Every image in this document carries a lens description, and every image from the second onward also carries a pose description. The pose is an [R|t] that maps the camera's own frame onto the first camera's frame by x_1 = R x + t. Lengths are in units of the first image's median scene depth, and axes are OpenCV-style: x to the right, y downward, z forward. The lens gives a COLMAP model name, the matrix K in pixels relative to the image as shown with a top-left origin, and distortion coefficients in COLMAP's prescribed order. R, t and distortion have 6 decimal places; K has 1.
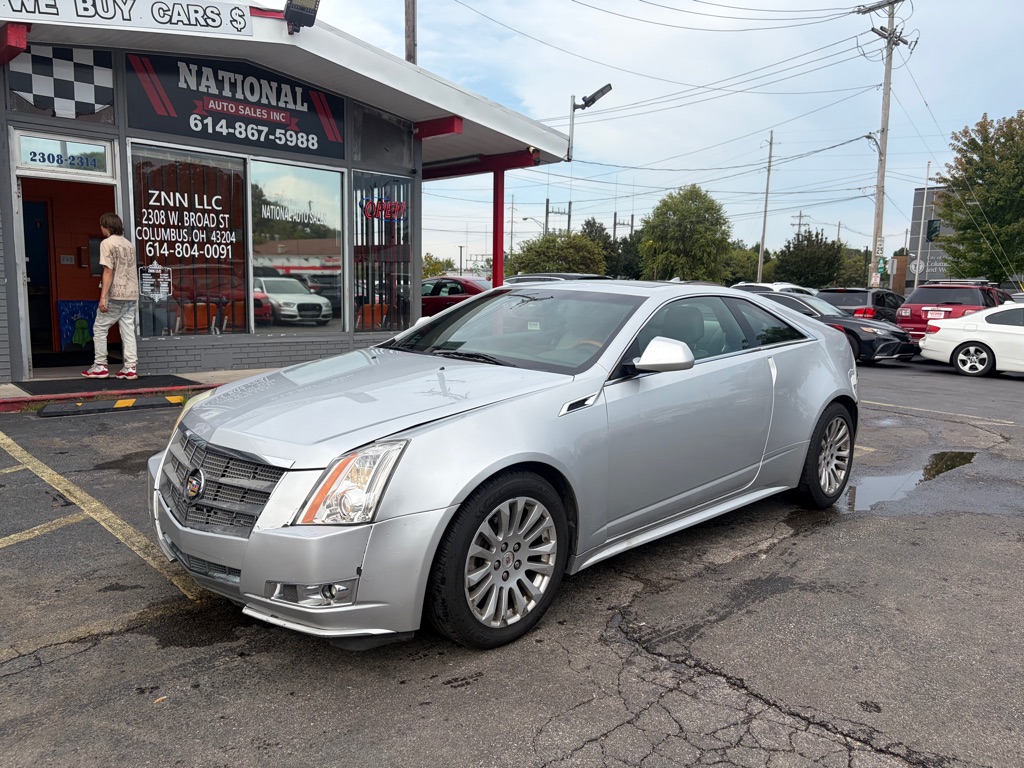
lens RADIAL K [[763.7, 0, 510.4], [0, 763.7, 387.4], [0, 0, 1]] dist [0.068377, -0.074712]
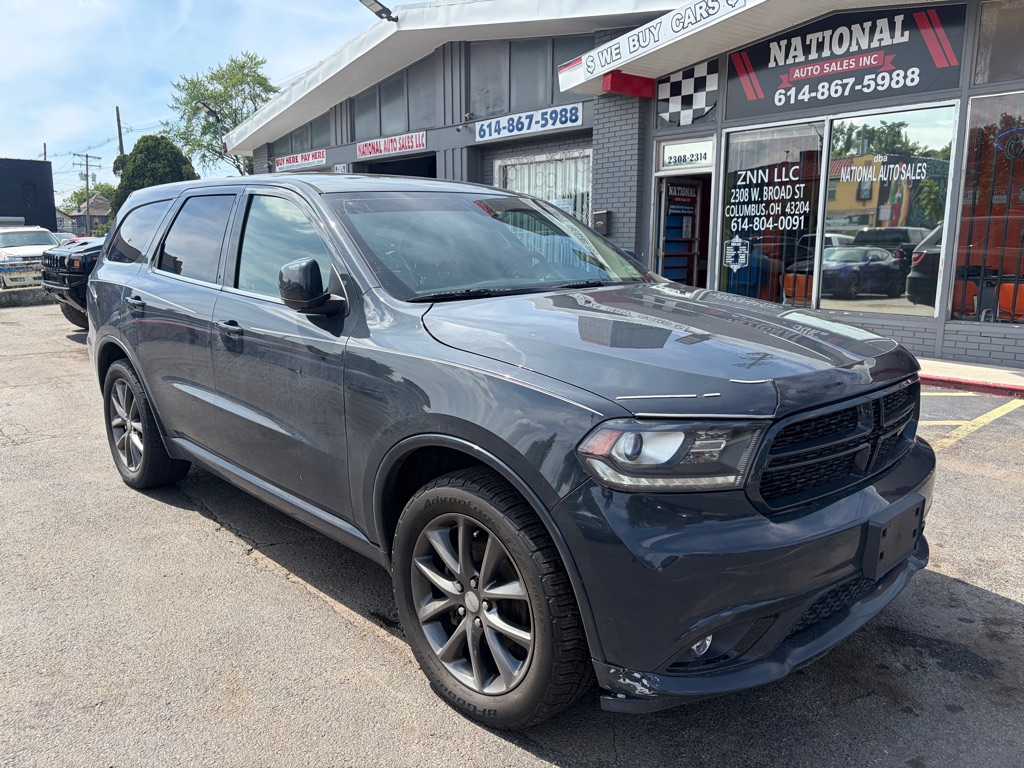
lens RADIAL K [[763.7, 0, 517.5], [0, 763.7, 383.5], [0, 0, 1]] dist [0.068377, -0.074712]
pose [[-0.042848, 0.160215, -0.986152, 0.657807], [-0.136961, 0.976797, 0.164647, -0.089561], [0.989649, 0.142119, -0.019911, 0.705915]]
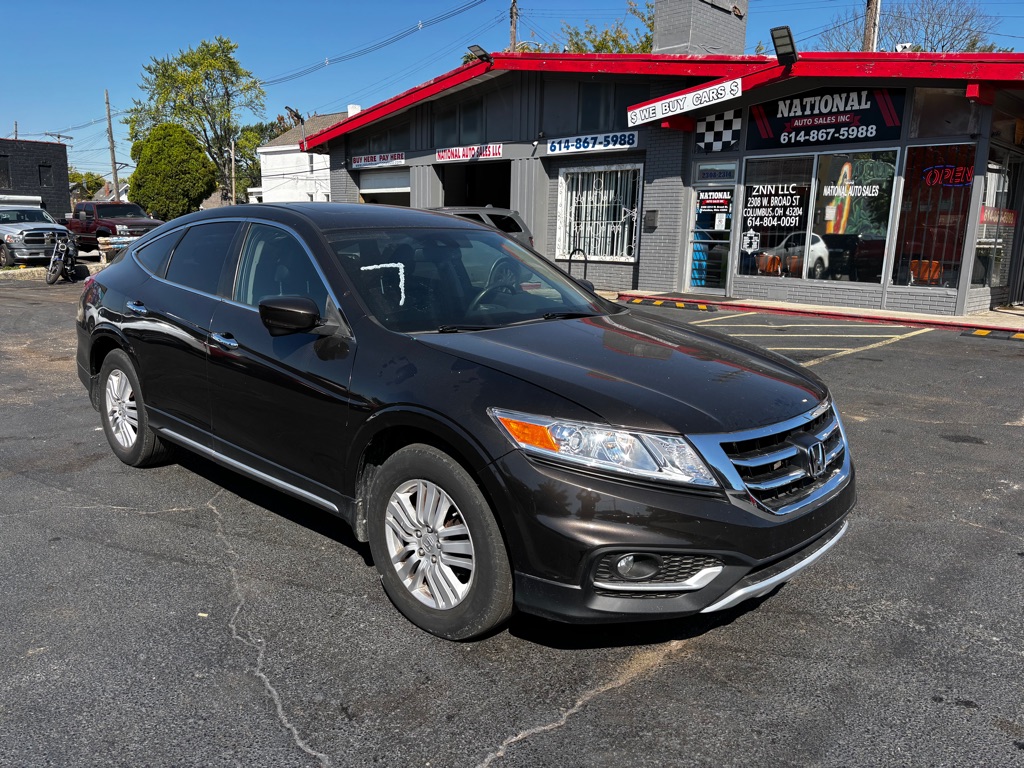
lens RADIAL K [[763.7, 0, 514.6], [0, 763.7, 388.1], [0, 0, 1]] dist [0.068377, -0.074712]
pose [[0.016012, 0.178072, -0.983887, 1.152483], [-0.158297, 0.972055, 0.173354, -0.037001], [0.987262, 0.152971, 0.043753, 0.461255]]
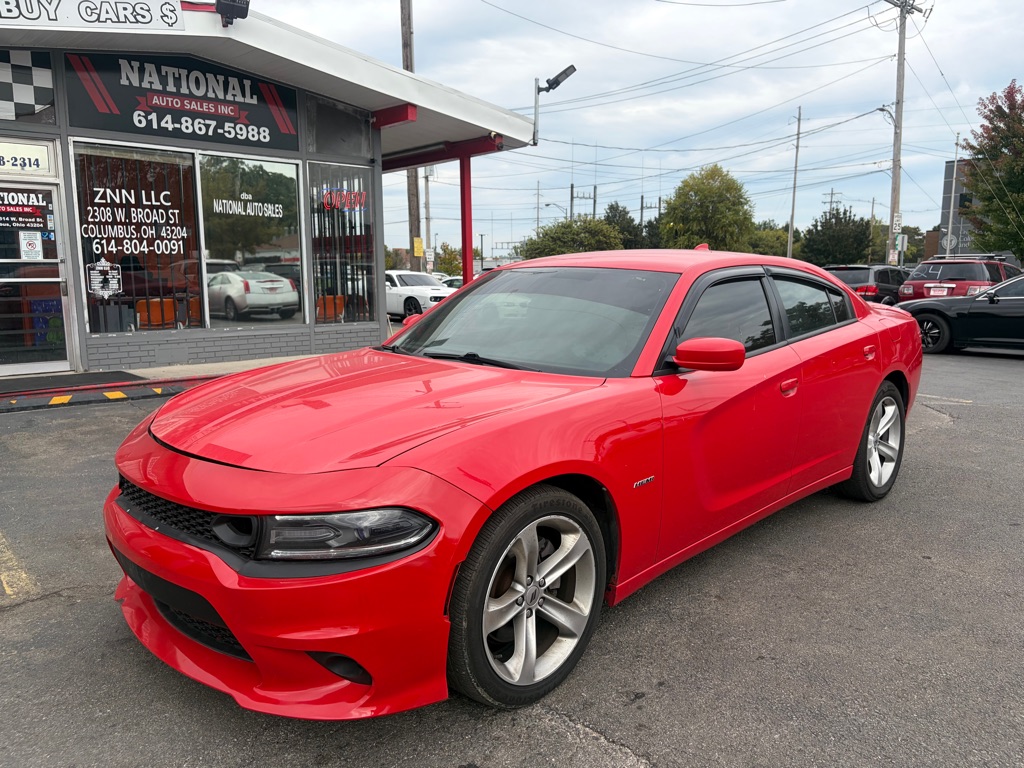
lens RADIAL K [[763.7, 0, 511.2], [0, 763.7, 388.1], [0, 0, 1]] dist [0.068377, -0.074712]
pose [[0.998879, -0.019841, -0.042974, 0.108121], [0.020574, 0.999649, 0.016674, 0.000394], [0.042628, -0.017539, 0.998937, 0.008556]]
